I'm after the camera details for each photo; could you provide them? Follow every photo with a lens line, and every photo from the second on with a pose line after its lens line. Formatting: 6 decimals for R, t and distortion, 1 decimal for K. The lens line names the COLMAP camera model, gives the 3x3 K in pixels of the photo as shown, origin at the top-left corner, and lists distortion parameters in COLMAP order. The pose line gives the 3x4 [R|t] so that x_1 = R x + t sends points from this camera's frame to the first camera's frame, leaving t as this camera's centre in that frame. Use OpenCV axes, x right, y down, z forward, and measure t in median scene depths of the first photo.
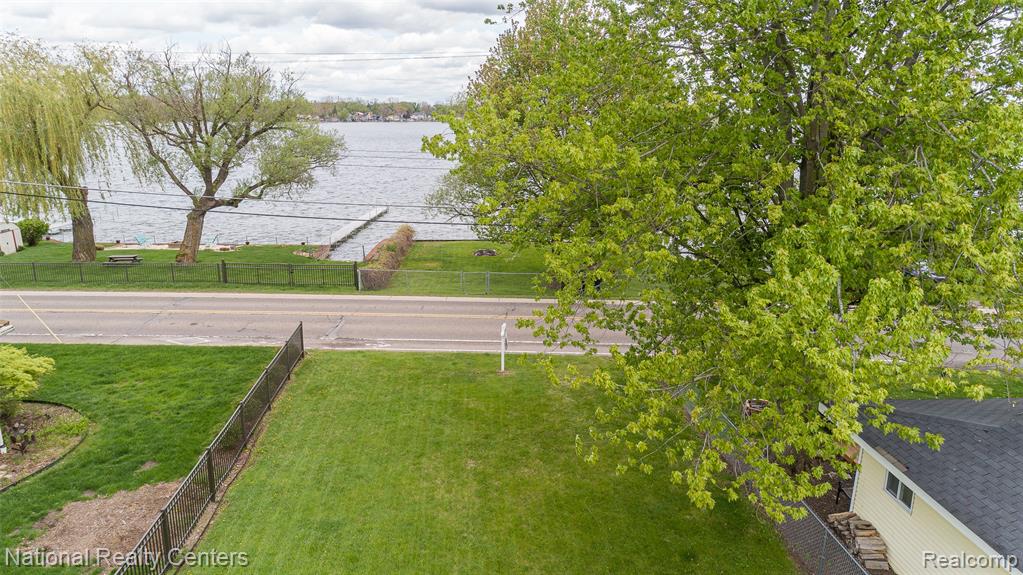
lens RADIAL K [[682.1, 0, 517.8], [0, 682.1, 294.9], [0, 0, 1]] dist [0.021712, 0.001194]
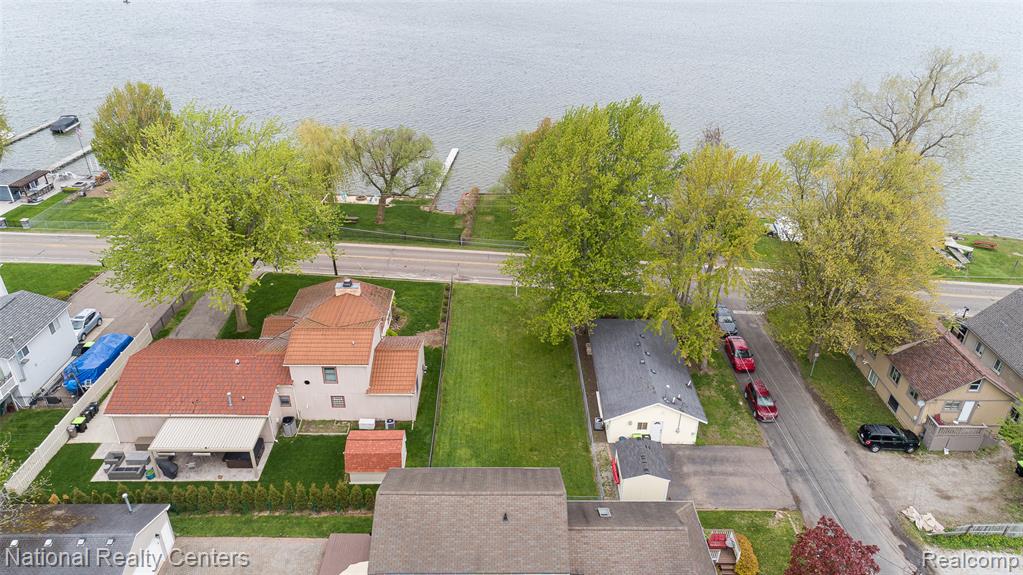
lens RADIAL K [[682.1, 0, 517.8], [0, 682.1, 294.9], [0, 0, 1]] dist [0.021712, 0.001194]
pose [[0.997797, 0.039000, -0.053662, 0.100031], [-0.023603, 0.964712, 0.262246, -0.466874], [0.061996, -0.260402, 0.963508, -1.322071]]
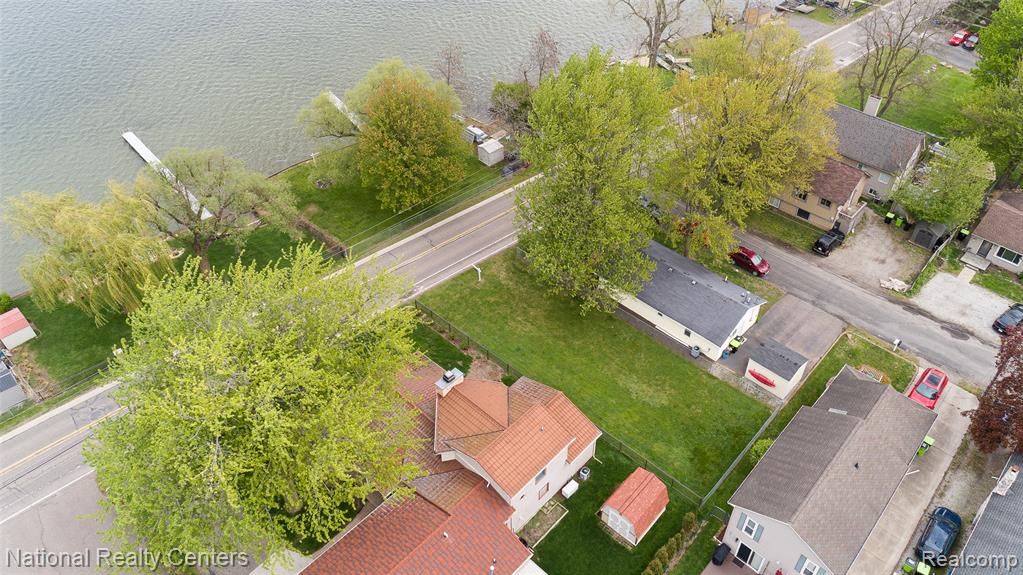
lens RADIAL K [[685.9, 0, 525.3], [0, 685.9, 298.7], [0, 0, 1]] dist [0.020260, 0.001548]
pose [[0.732384, -0.471410, 0.491311, -0.875336], [0.168224, 0.824477, 0.540313, -0.886738], [-0.659783, -0.313066, 0.683137, -0.745626]]
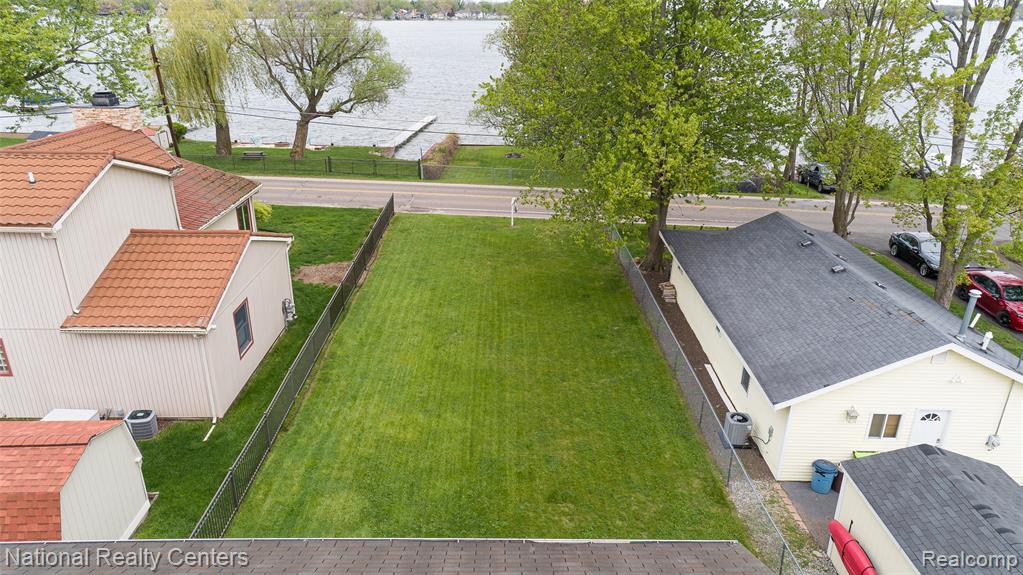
lens RADIAL K [[682.1, 0, 517.8], [0, 682.1, 294.9], [0, 0, 1]] dist [0.021712, 0.001194]
pose [[0.997813, 0.031350, -0.058190, 0.062174], [-0.023224, 0.990517, 0.135412, 0.035028], [0.061884, -0.133764, 0.989079, -0.446431]]
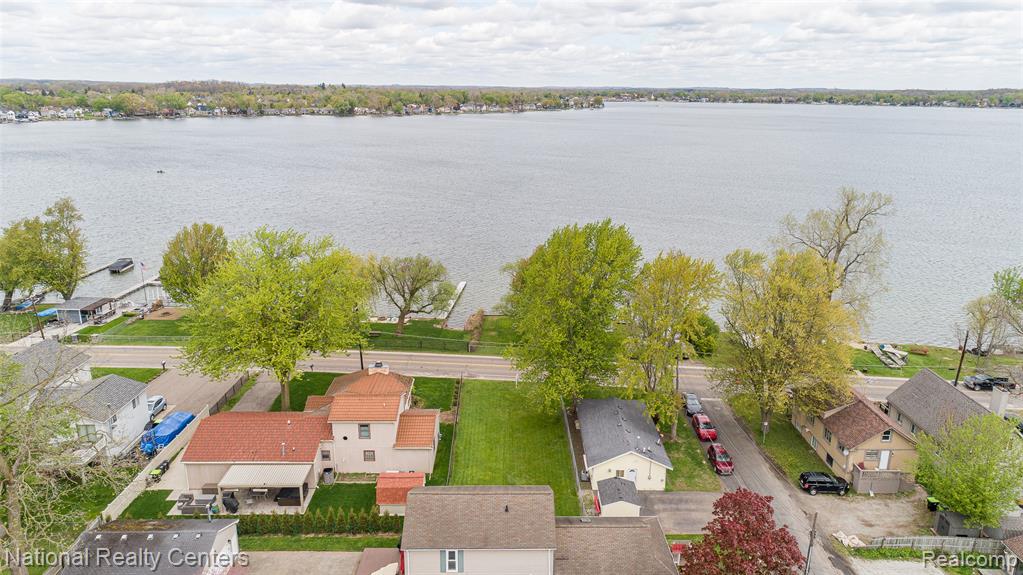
lens RADIAL K [[685.9, 0, 525.3], [0, 685.9, 298.7], [0, 0, 1]] dist [0.020260, 0.001548]
pose [[0.998393, 0.019228, -0.053306, 0.139975], [-0.017084, 0.999038, 0.040400, -0.338429], [0.054031, -0.039424, 0.997761, -1.750557]]
